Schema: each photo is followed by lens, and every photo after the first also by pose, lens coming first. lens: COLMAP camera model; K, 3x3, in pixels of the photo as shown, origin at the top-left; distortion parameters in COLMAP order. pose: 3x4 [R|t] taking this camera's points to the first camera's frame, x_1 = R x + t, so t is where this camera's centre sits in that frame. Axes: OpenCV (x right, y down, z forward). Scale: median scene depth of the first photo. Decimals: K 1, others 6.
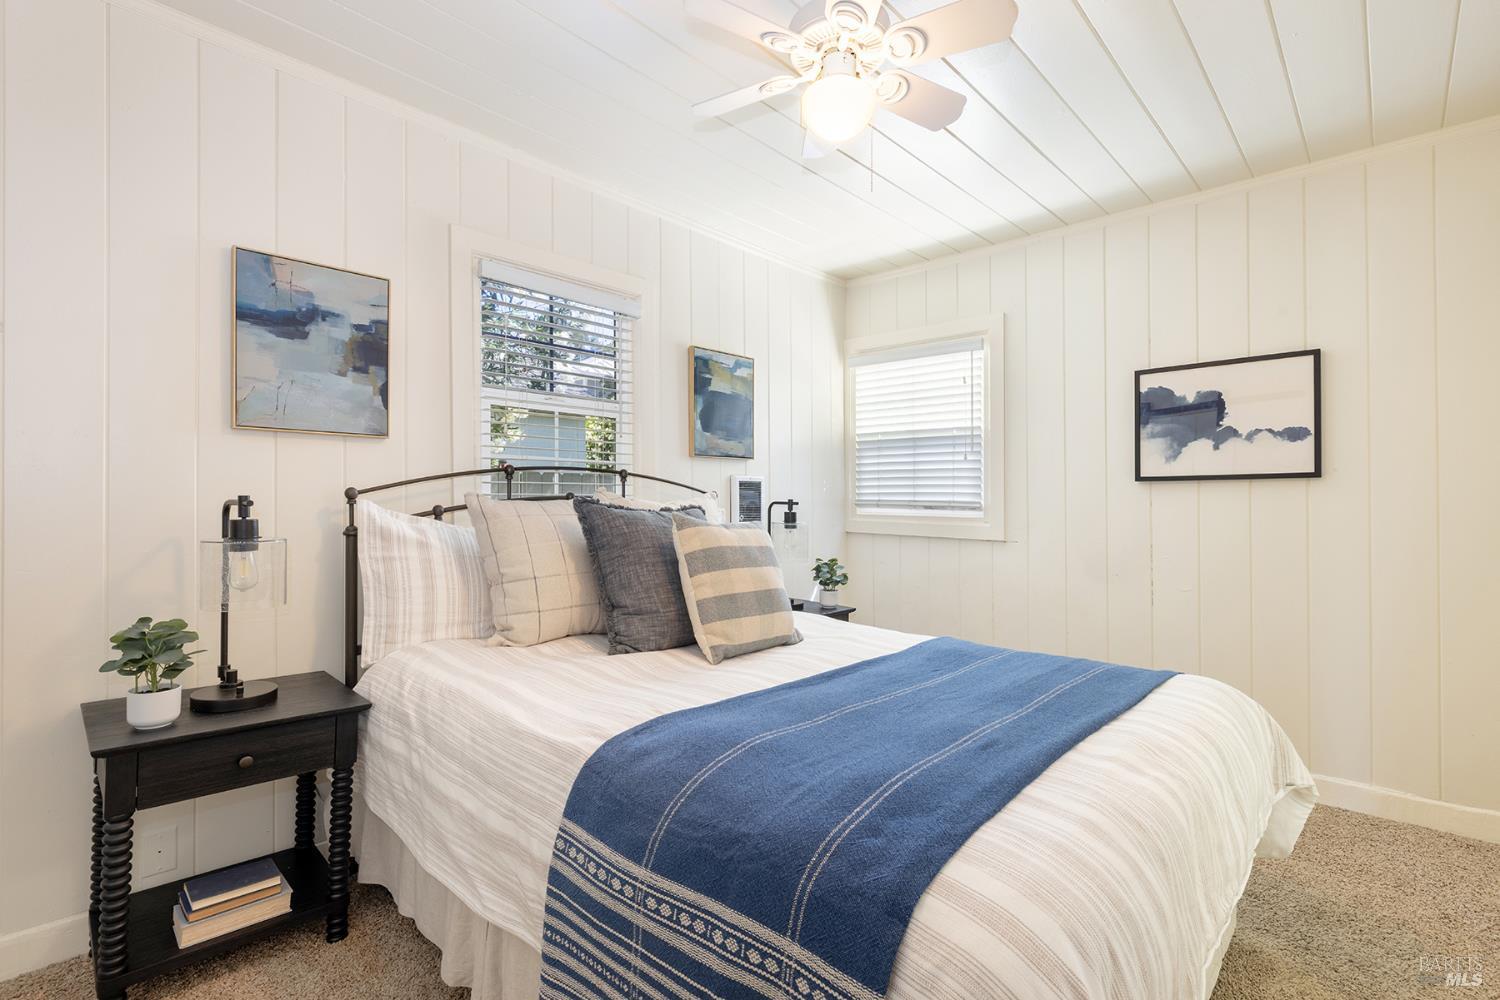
lens RADIAL K [[715.0, 0, 754.6], [0, 715.0, 502.3], [0, 0, 1]] dist [0.013924, -0.000187]
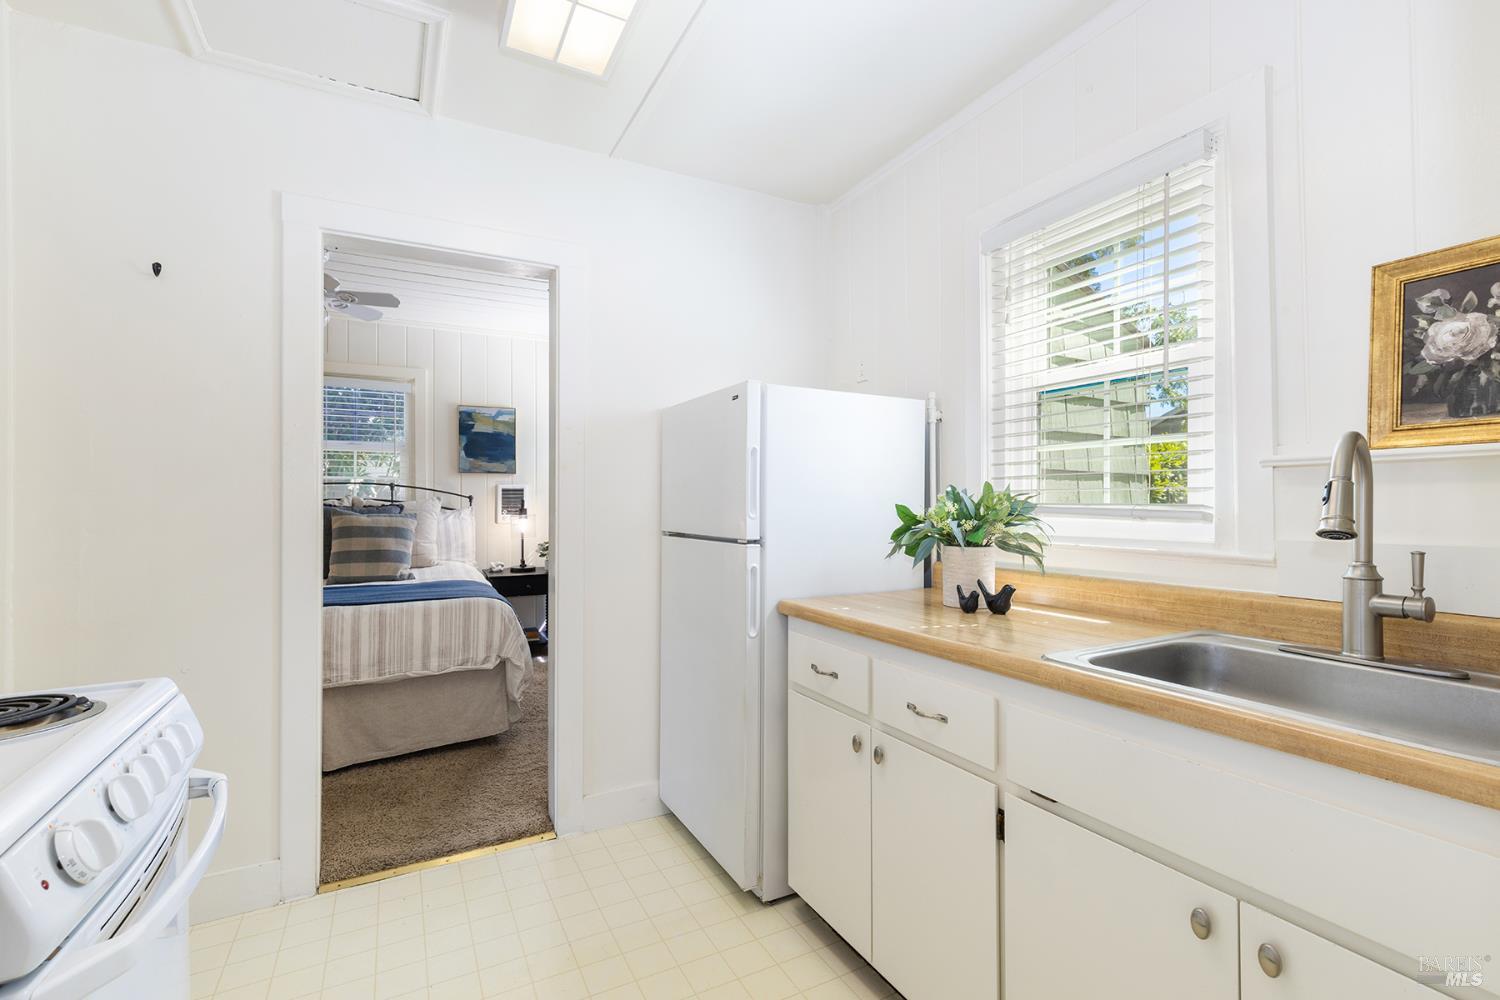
lens RADIAL K [[667.9, 0, 768.4], [0, 667.9, 507.4], [0, 0, 1]] dist [0.003988, -0.001224]
pose [[0.950557, -0.004515, -0.310518, 1.356862], [0.005921, 0.999976, 0.003585, 0.014353], [0.310494, -0.005246, 0.950561, -0.280987]]
